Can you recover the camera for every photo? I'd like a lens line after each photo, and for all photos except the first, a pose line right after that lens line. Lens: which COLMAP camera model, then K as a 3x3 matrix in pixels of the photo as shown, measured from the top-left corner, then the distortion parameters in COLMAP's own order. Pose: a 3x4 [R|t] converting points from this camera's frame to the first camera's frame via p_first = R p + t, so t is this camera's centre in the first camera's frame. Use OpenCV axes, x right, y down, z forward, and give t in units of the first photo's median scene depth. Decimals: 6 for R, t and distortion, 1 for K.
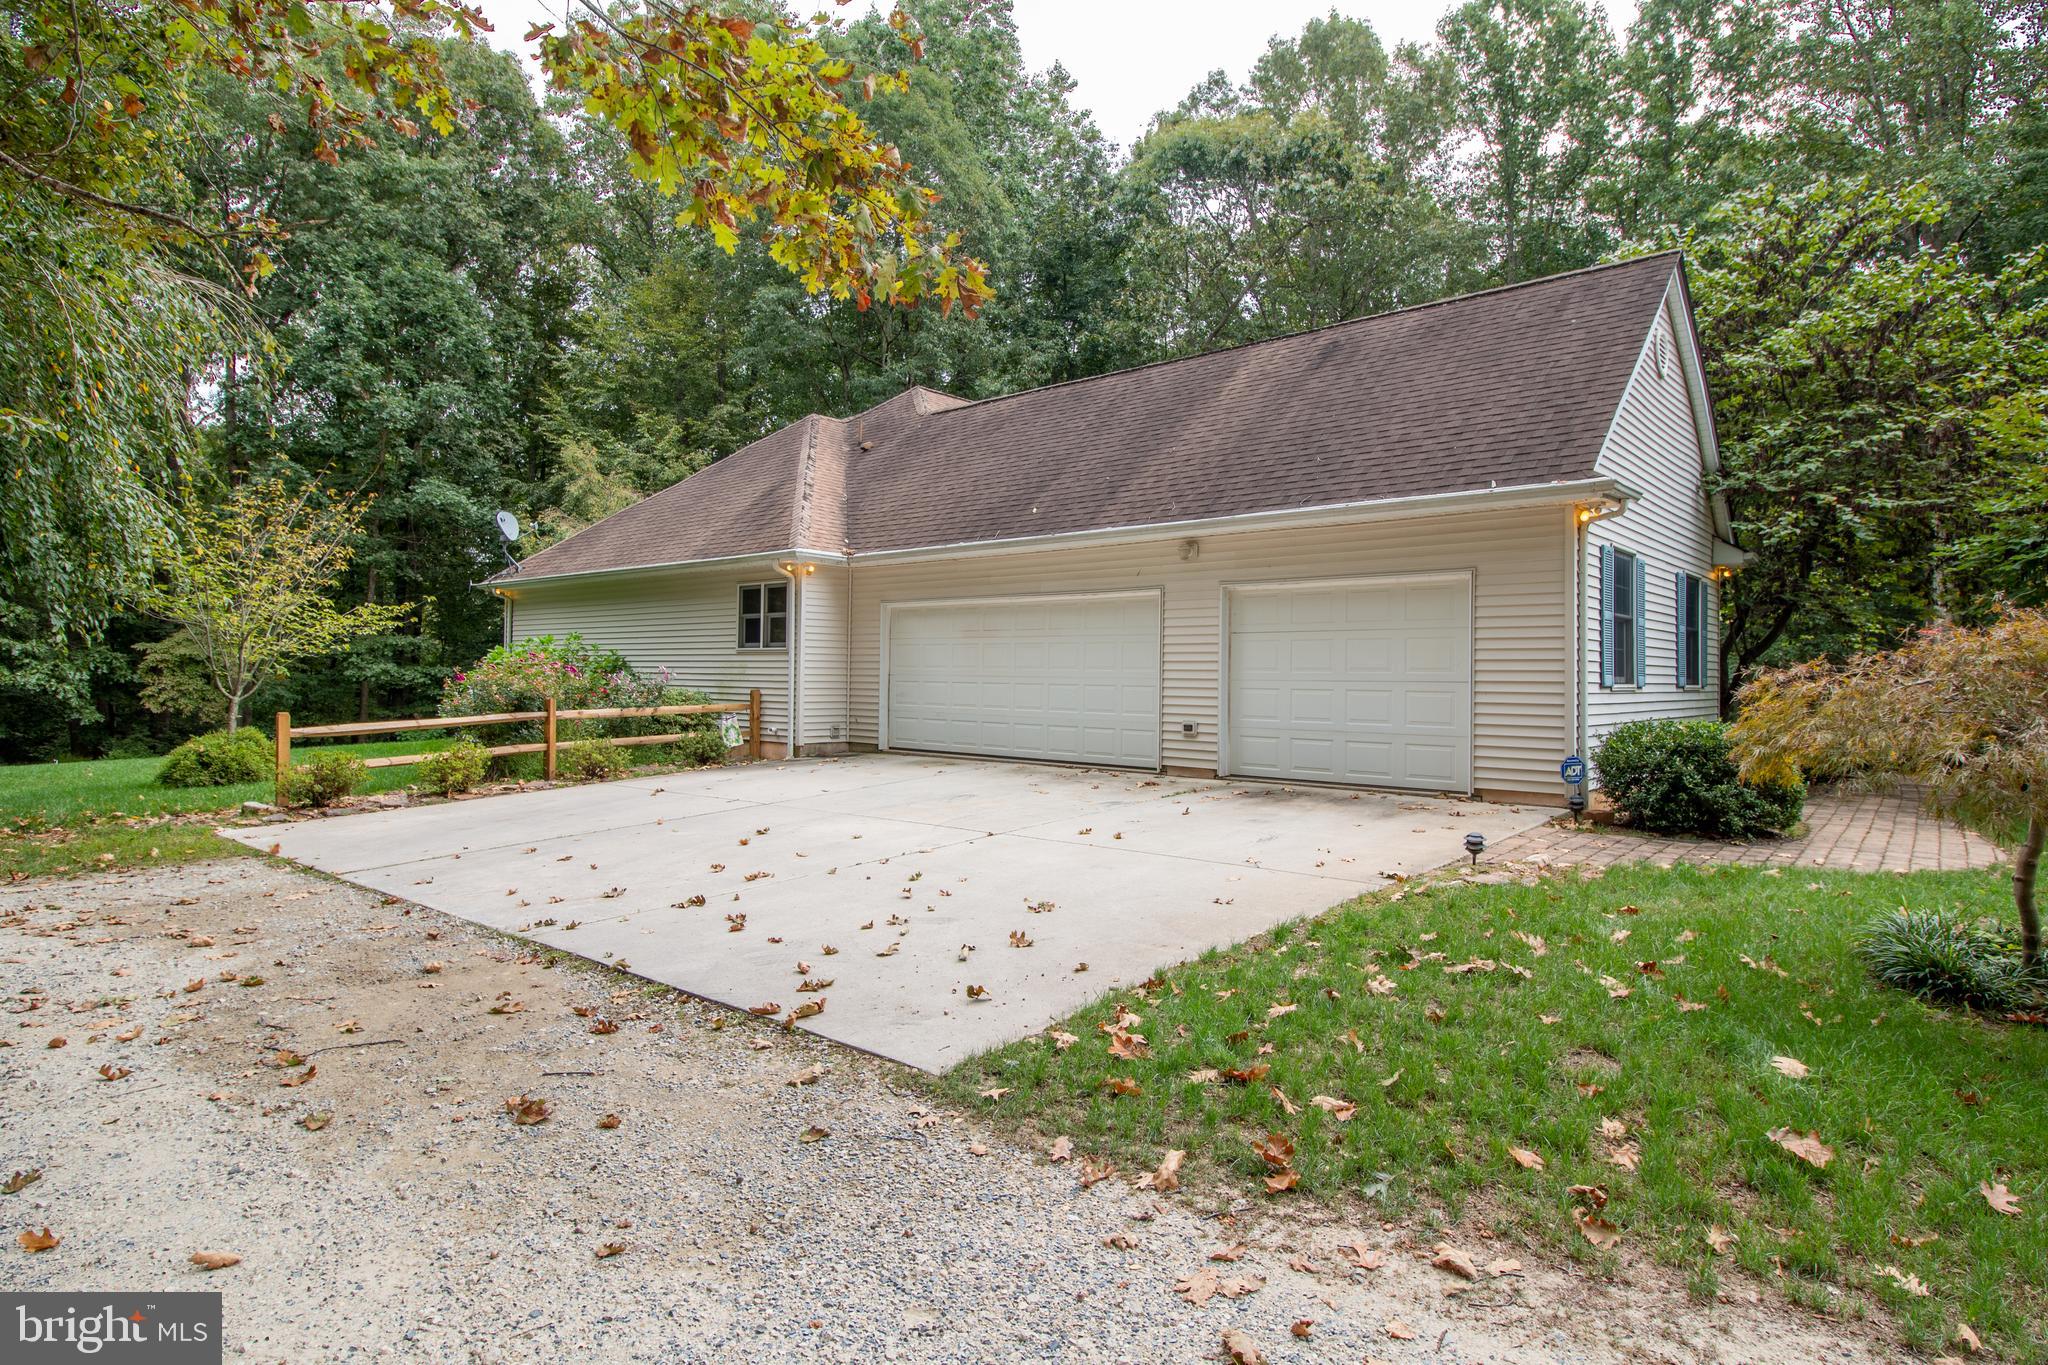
lens RADIAL K [[1082.9, 0, 1024.0], [0, 1082.9, 682.5], [0, 0, 1]] dist [0.023611, 0.000239]
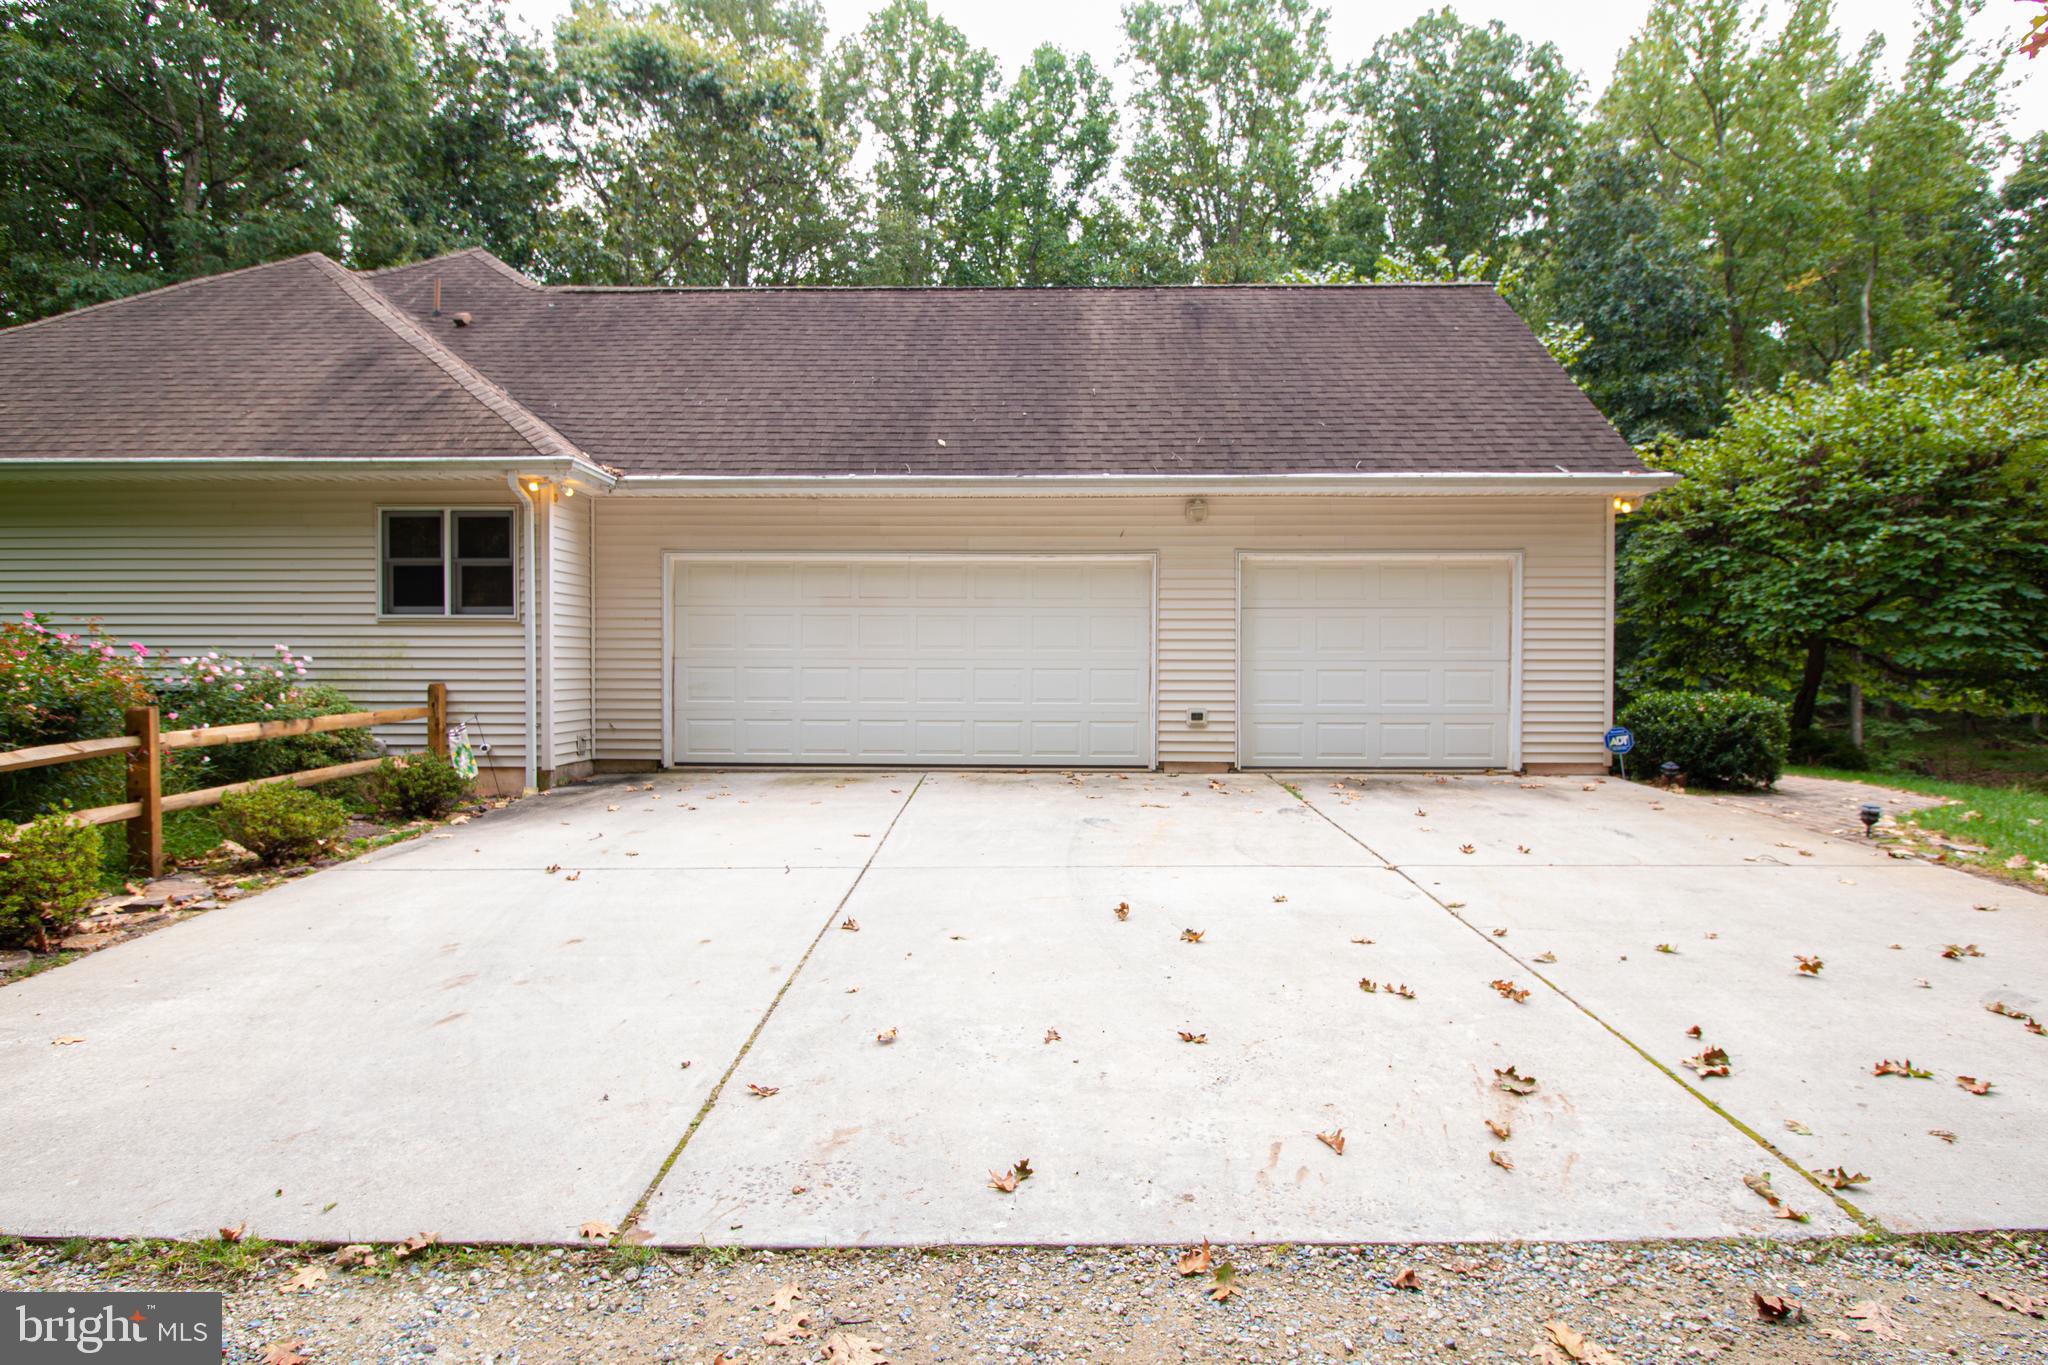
lens RADIAL K [[1053.5, 0, 1024.0], [0, 1053.5, 682.5], [0, 0, 1]] dist [0.003549, 0.000826]
pose [[0.770002, -0.022319, 0.637651, -0.396169], [0.009446, 0.999677, 0.023585, -0.005061], [-0.637972, -0.012137, 0.769964, 0.357704]]
